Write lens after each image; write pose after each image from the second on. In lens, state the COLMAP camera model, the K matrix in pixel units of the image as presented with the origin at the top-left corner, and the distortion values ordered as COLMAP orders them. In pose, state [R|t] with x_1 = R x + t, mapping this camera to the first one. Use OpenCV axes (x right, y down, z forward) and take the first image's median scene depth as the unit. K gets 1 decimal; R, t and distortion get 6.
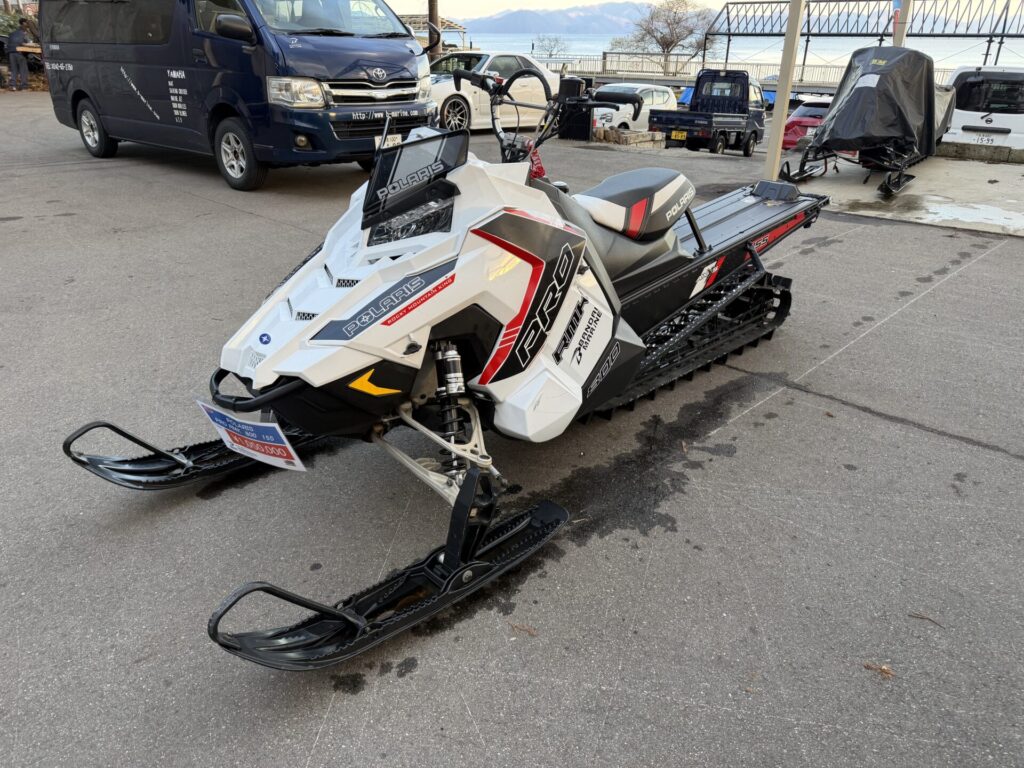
lens RADIAL K [[726.1, 0, 514.8], [0, 726.1, 382.7], [0, 0, 1]] dist [0.025713, -0.029836]
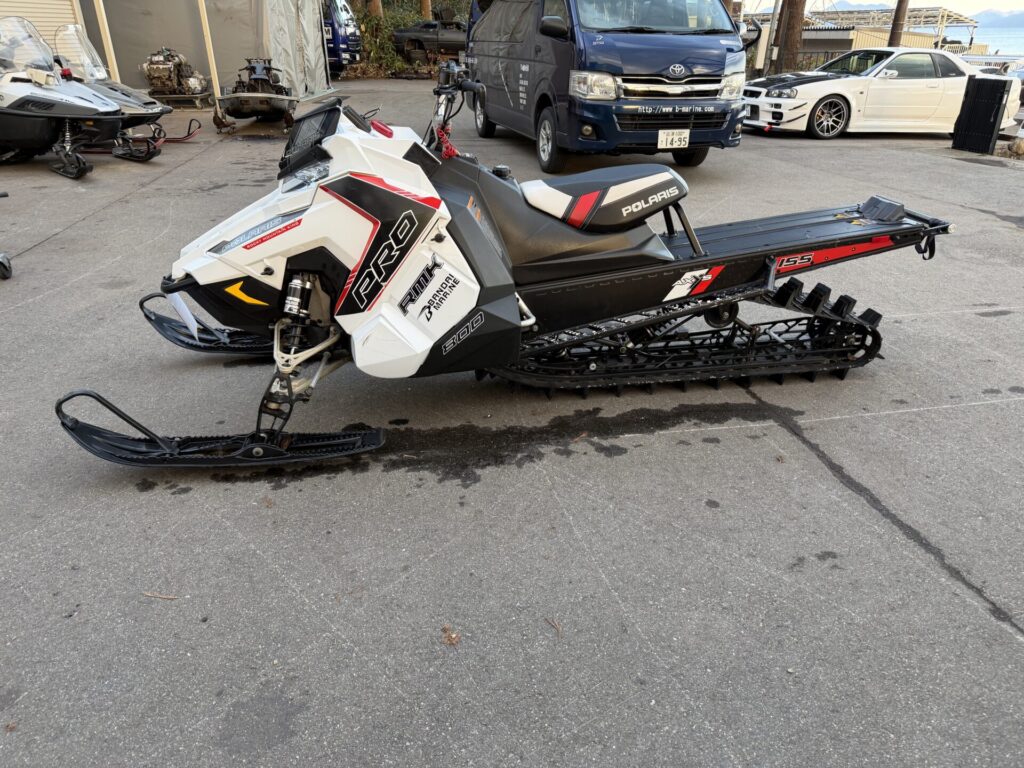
lens RADIAL K [[726.1, 0, 517.9], [0, 726.1, 382.2], [0, 0, 1]] dist [0.025713, -0.029836]
pose [[0.822395, 0.236514, -0.517424, 0.558715], [-0.235455, 0.969440, 0.068898, -0.029535], [0.517907, 0.065168, 0.852951, 0.073245]]
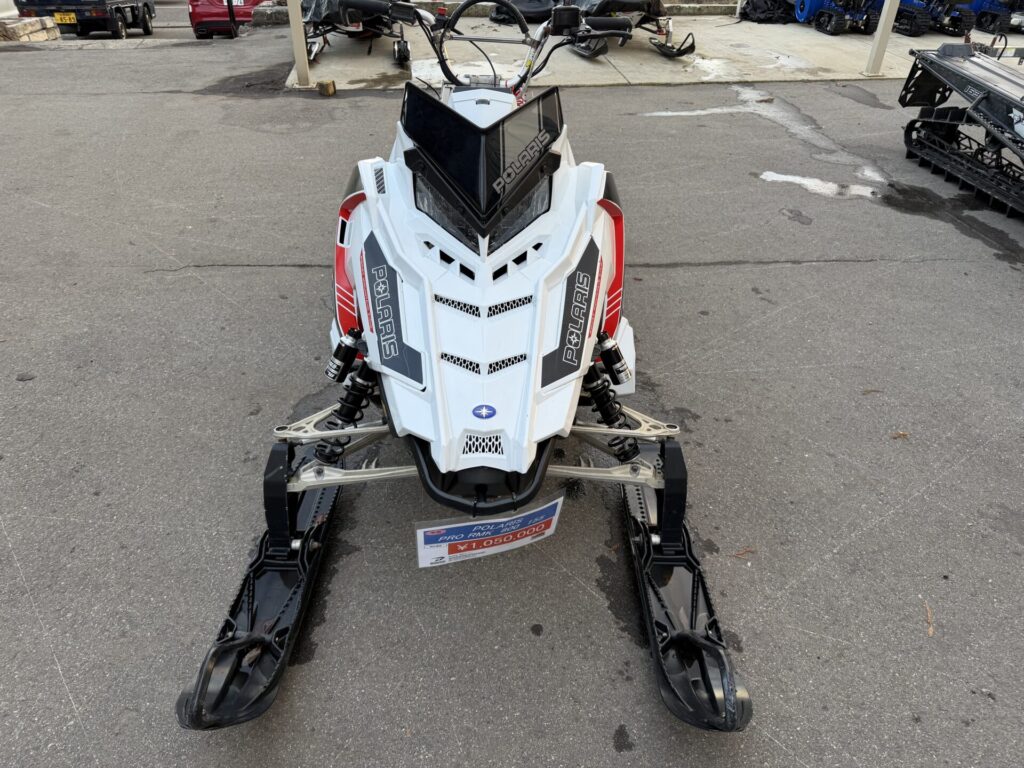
lens RADIAL K [[726.1, 0, 514.6], [0, 726.1, 391.4], [0, 0, 1]] dist [0.025713, -0.029836]
pose [[0.686665, -0.410766, 0.599803, -0.443123], [0.301834, 0.911682, 0.278806, -0.163041], [-0.661353, -0.010406, 0.750002, 0.235688]]
